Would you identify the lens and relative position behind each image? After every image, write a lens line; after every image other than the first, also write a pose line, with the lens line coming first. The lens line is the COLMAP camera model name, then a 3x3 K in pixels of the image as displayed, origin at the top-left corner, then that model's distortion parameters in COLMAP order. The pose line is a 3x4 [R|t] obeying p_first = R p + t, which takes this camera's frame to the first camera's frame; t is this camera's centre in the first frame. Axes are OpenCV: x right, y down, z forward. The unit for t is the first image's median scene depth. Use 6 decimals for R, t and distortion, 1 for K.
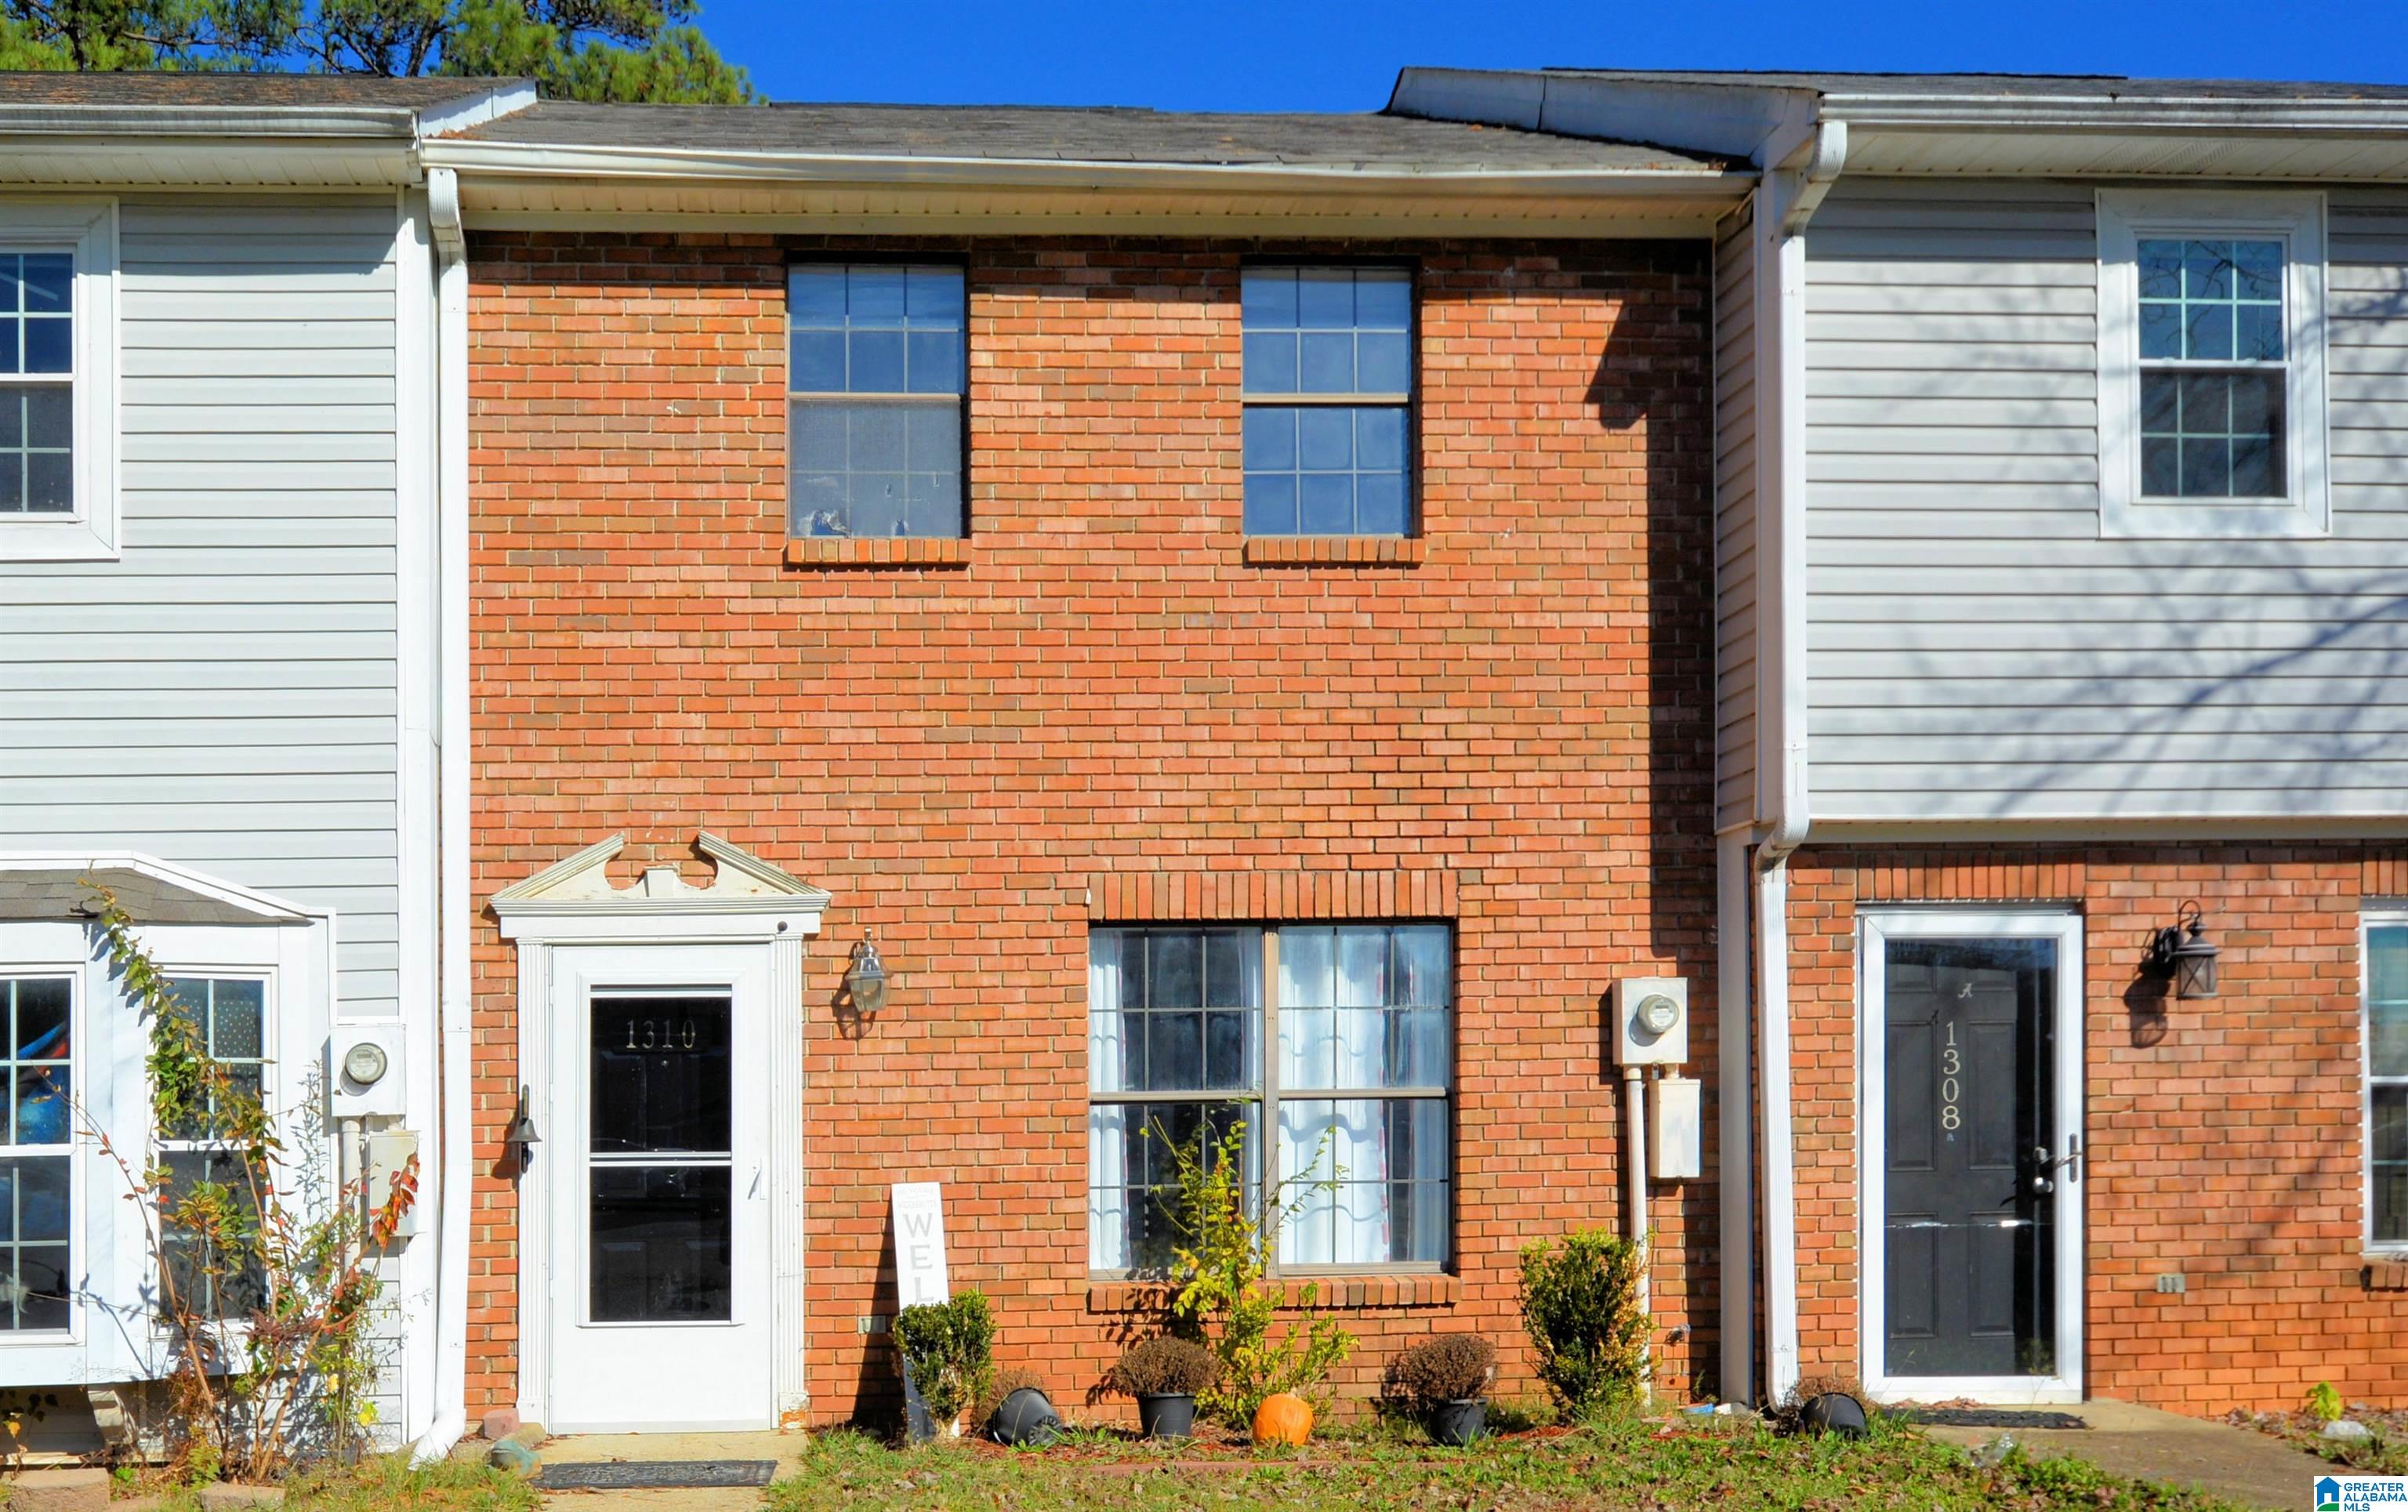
lens RADIAL K [[1320.3, 0, 1074.6], [0, 1320.3, 1097.7], [0, 0, 1]] dist [0.000419, 0.000428]
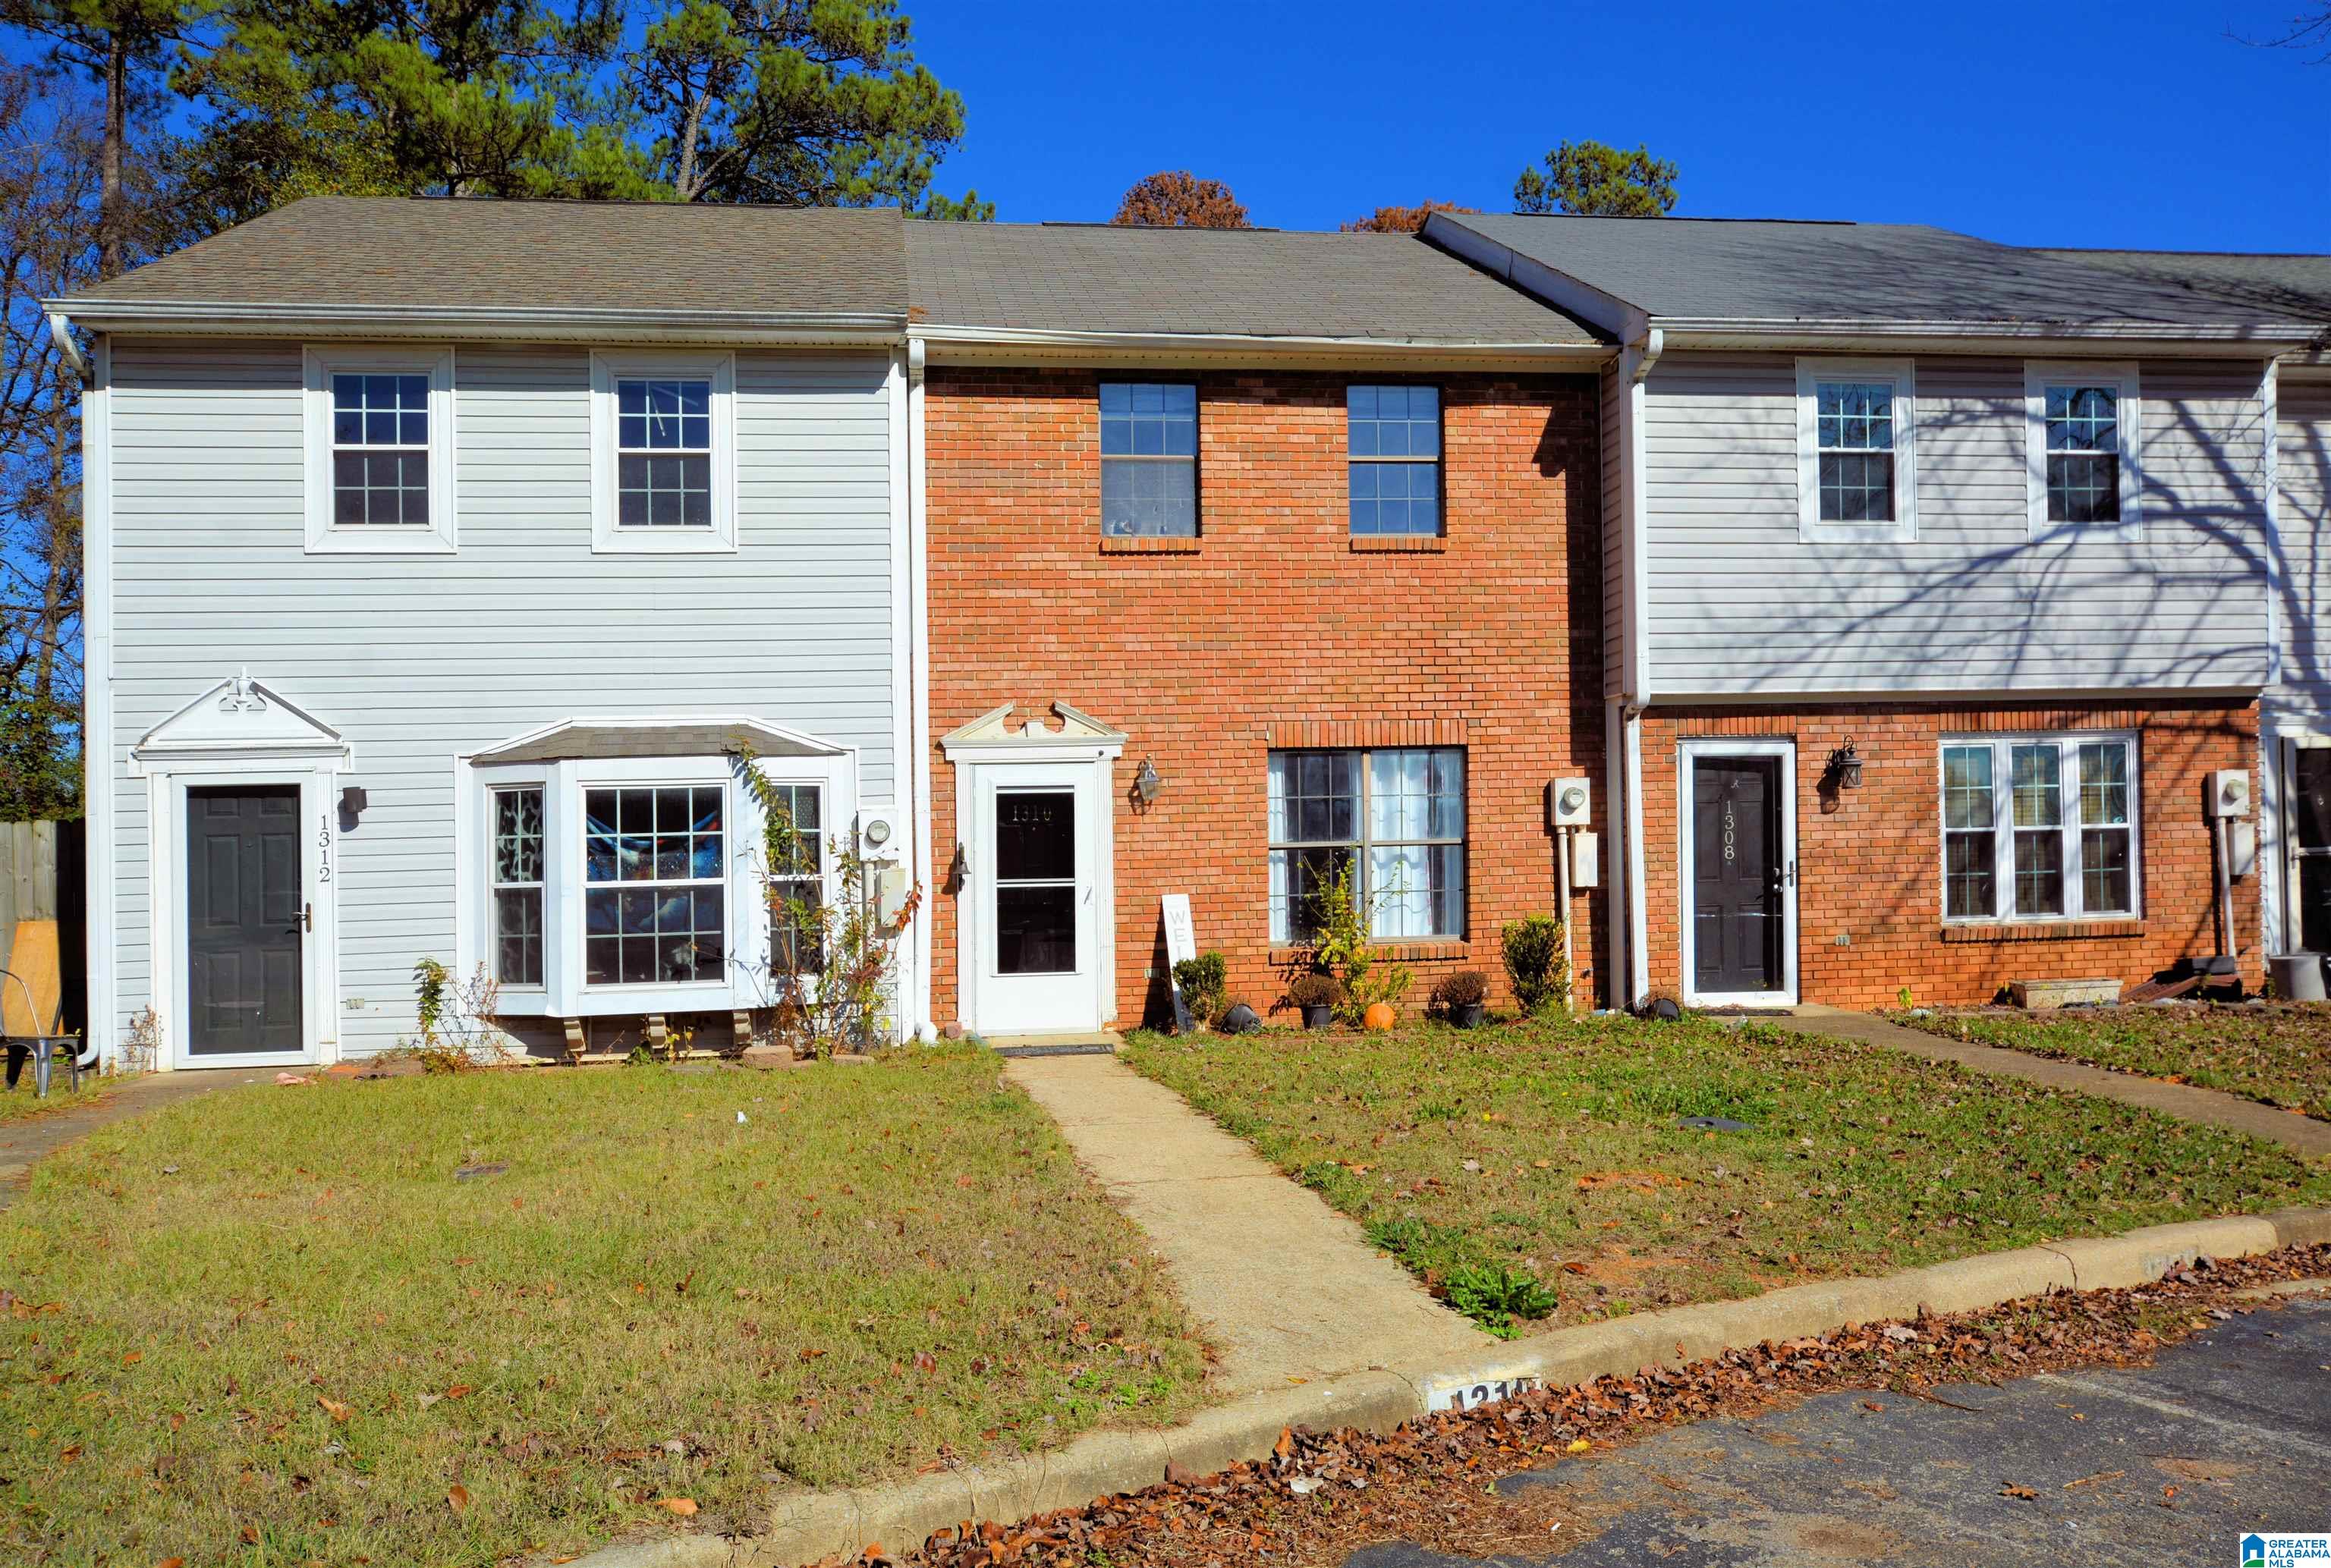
lens RADIAL K [[1823.9, 0, 1166.3], [0, 1823.9, 786.6], [0, 0, 1]] dist [0.000904, -0.001075]
pose [[0.994260, -0.005765, 0.106837, -0.395361], [0.007352, 0.999868, -0.014462, -0.046519], [-0.106739, 0.015164, 0.994171, -1.470180]]
